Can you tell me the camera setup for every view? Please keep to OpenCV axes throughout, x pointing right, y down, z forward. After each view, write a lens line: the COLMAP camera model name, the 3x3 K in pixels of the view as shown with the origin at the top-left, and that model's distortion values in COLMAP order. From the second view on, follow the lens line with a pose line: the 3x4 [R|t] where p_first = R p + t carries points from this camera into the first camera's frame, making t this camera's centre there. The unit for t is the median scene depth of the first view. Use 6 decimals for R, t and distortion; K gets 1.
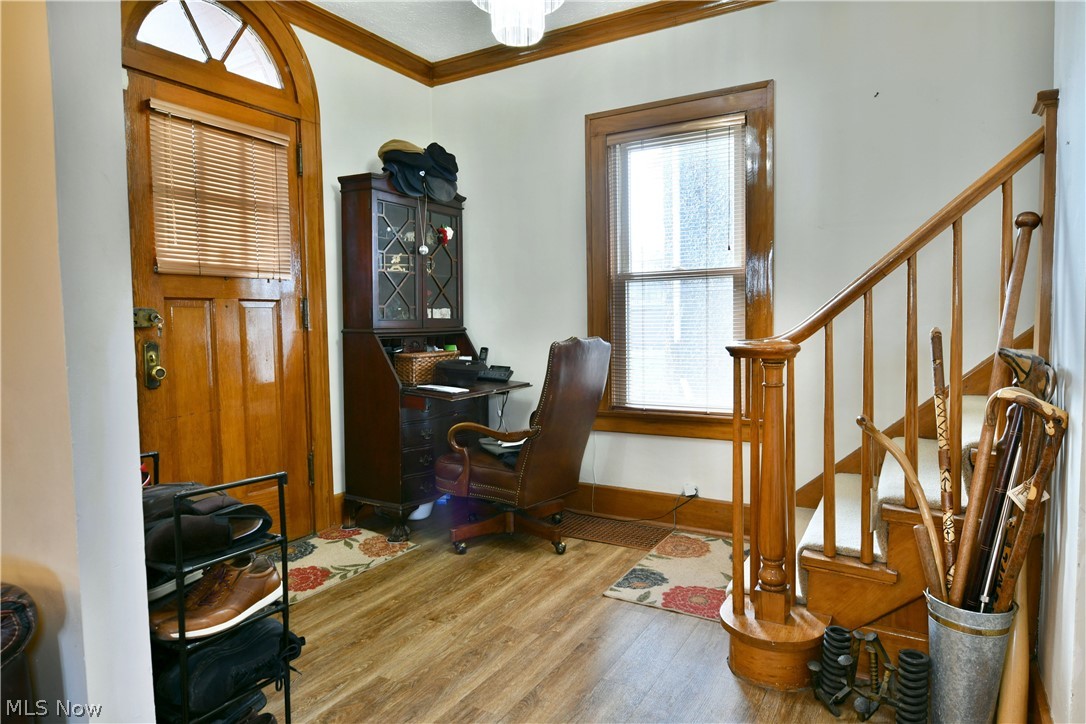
lens RADIAL K [[655.5, 0, 540.7], [0, 655.5, 363.8], [0, 0, 1]] dist [-0.012317, -0.006903]
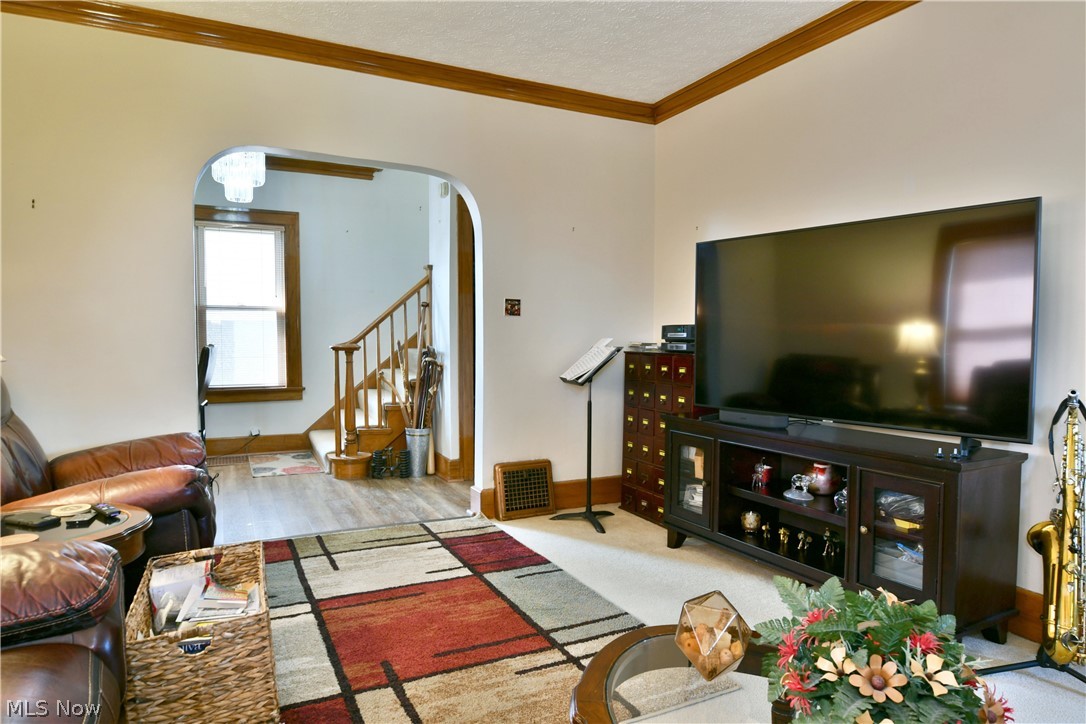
lens RADIAL K [[655.5, 0, 540.7], [0, 655.5, 363.8], [0, 0, 1]] dist [-0.012317, -0.006903]
pose [[0.548158, -0.024576, 0.836014, -0.807296], [0.042322, 0.999103, 0.001621, 0.040235], [-0.835304, 0.034493, 0.548706, -0.600164]]
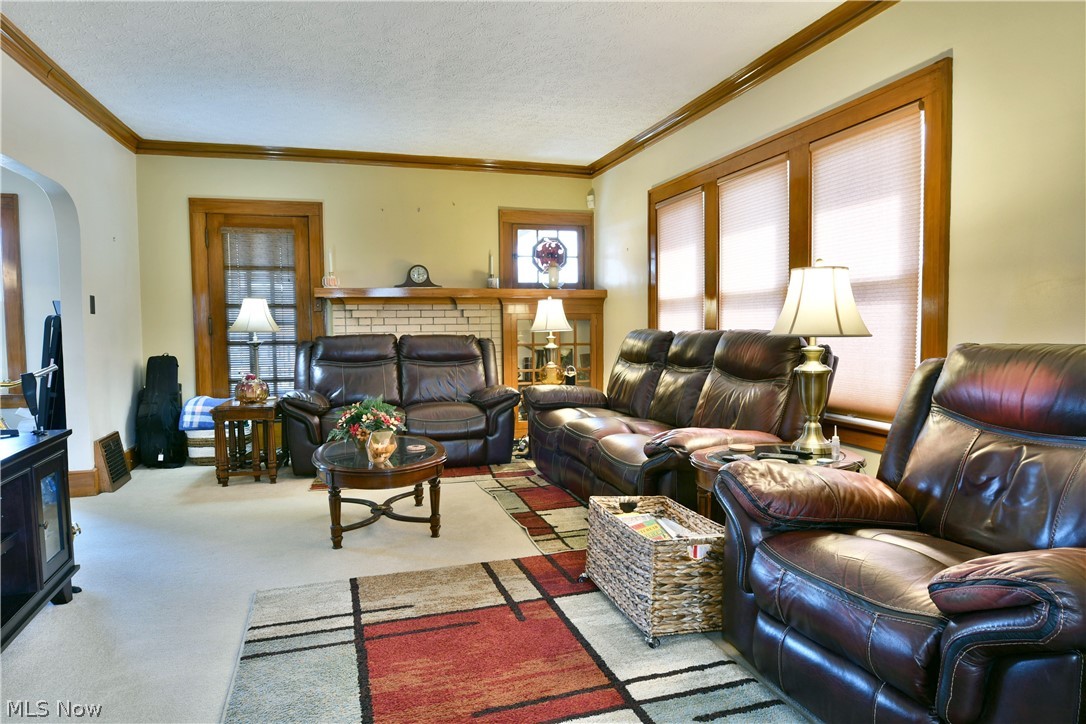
lens RADIAL K [[655.5, 0, 540.7], [0, 655.5, 363.8], [0, 0, 1]] dist [-0.012317, -0.006903]
pose [[-0.672903, 0.065154, -0.736856, 0.144675], [-0.022503, 0.993850, 0.108428, -0.023812], [0.739388, 0.089543, -0.667298, 0.369453]]
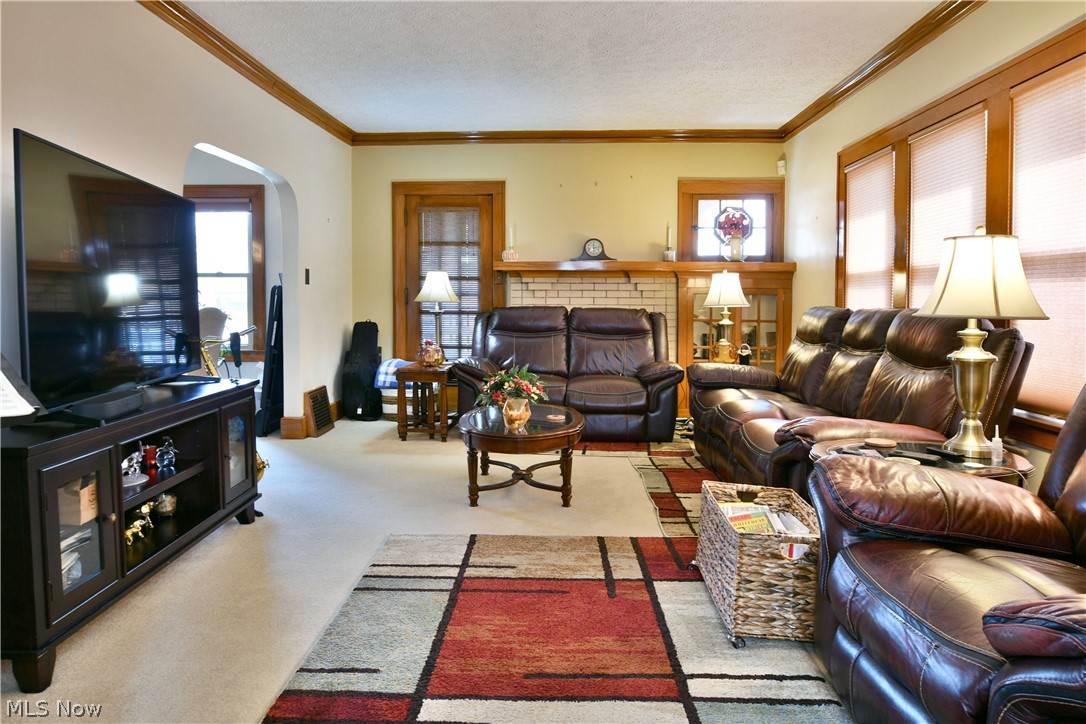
lens RADIAL K [[669.2, 0, 533.0], [0, 669.2, 325.9], [0, 0, 1]] dist [-0.016969, -0.001817]
pose [[-0.882500, 0.029263, -0.469402, 0.054400], [-0.018967, 0.995036, 0.097691, -0.027702], [0.469930, 0.095115, -0.877564, 0.467291]]
